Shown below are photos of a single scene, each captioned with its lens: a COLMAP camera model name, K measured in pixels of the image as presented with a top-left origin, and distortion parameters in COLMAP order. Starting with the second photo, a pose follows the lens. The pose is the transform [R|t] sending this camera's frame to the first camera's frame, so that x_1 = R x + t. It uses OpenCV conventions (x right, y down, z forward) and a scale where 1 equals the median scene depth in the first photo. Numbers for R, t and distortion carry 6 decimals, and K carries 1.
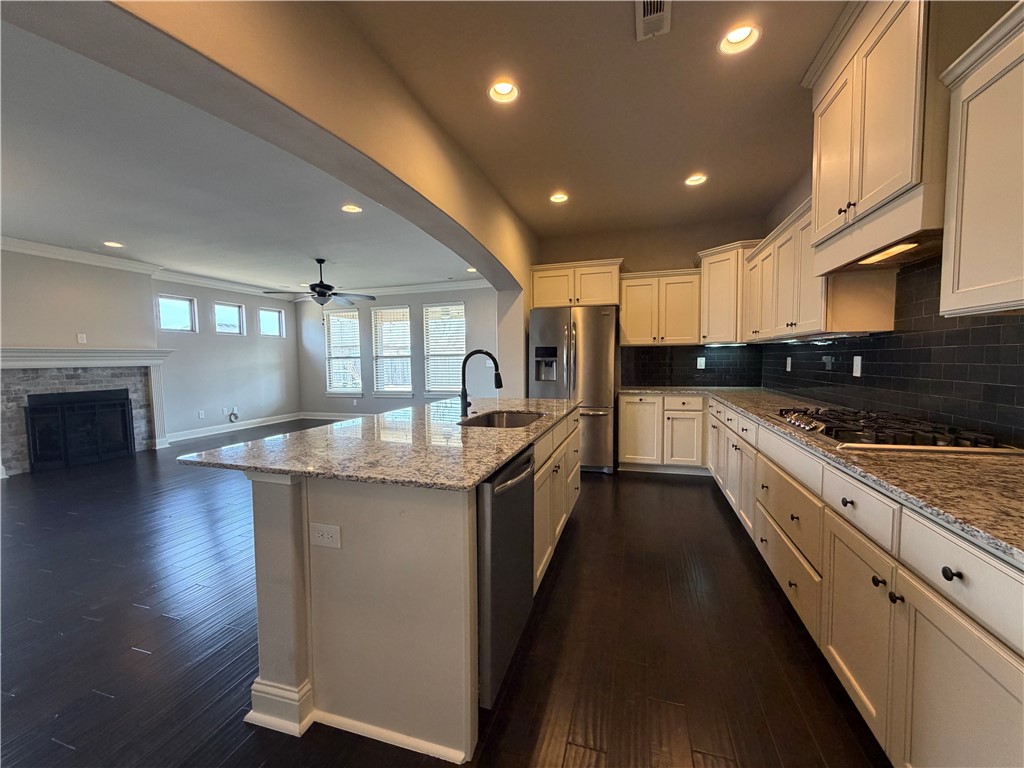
lens RADIAL K [[409.2, 0, 512.4], [0, 409.2, 384.5], [0, 0, 1]] dist [-0.000299, 0.000081]
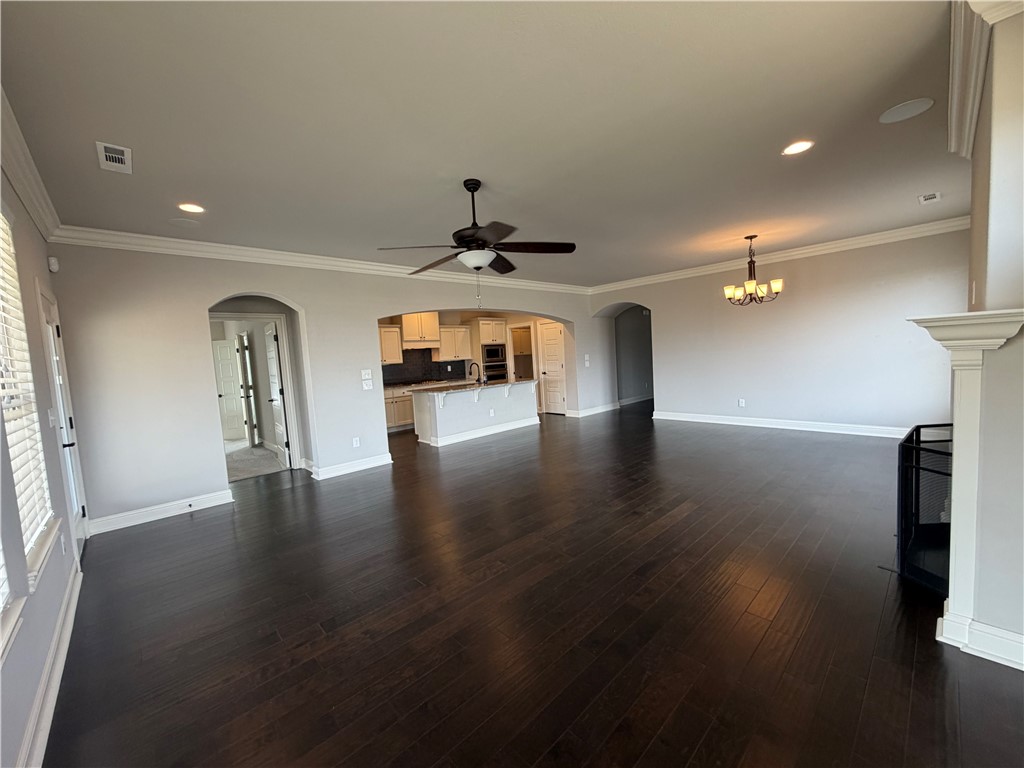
lens RADIAL K [[407.3, 0, 512.2], [0, 407.3, 385.8], [0, 0, 1]] dist [-0.001141, 0.000154]
pose [[-0.869183, 0.024130, 0.493902, -0.745655], [0.097950, 0.987419, 0.124134, -0.110297], [-0.484693, 0.156273, -0.860611, 1.430733]]
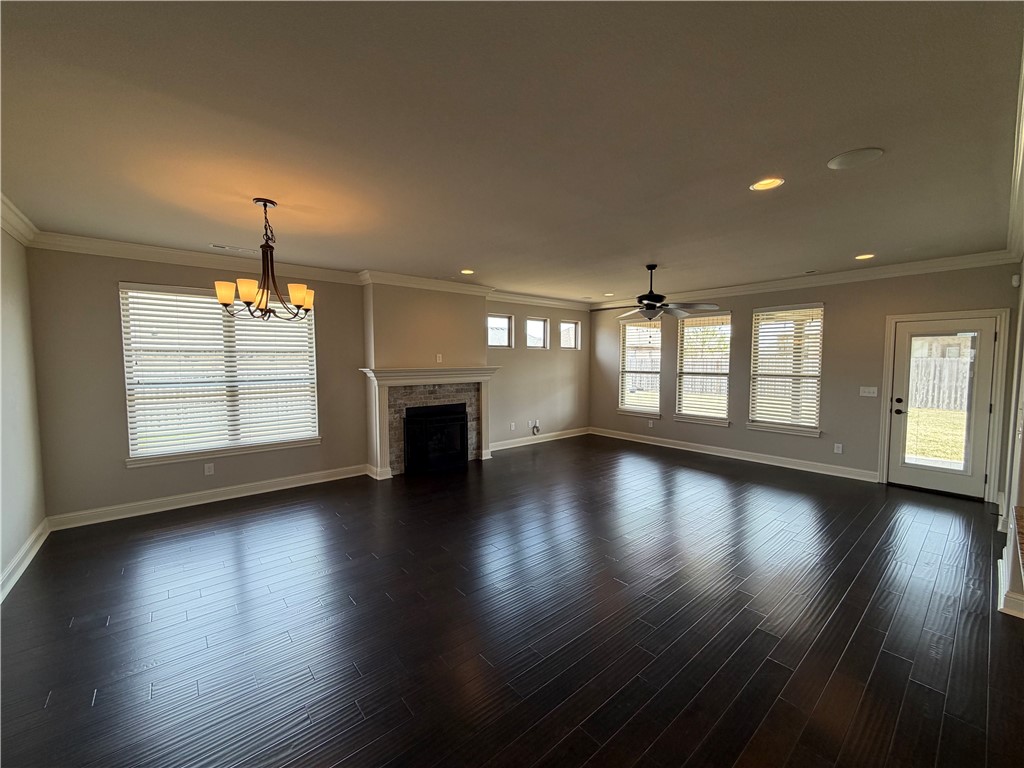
lens RADIAL K [[407.3, 0, 512.2], [0, 407.3, 385.8], [0, 0, 1]] dist [-0.001141, 0.000154]
pose [[0.841304, 0.050703, -0.538179, -0.245319], [-0.046199, 0.998693, 0.021869, -0.063357], [0.538584, 0.006465, 0.842547, 0.145161]]
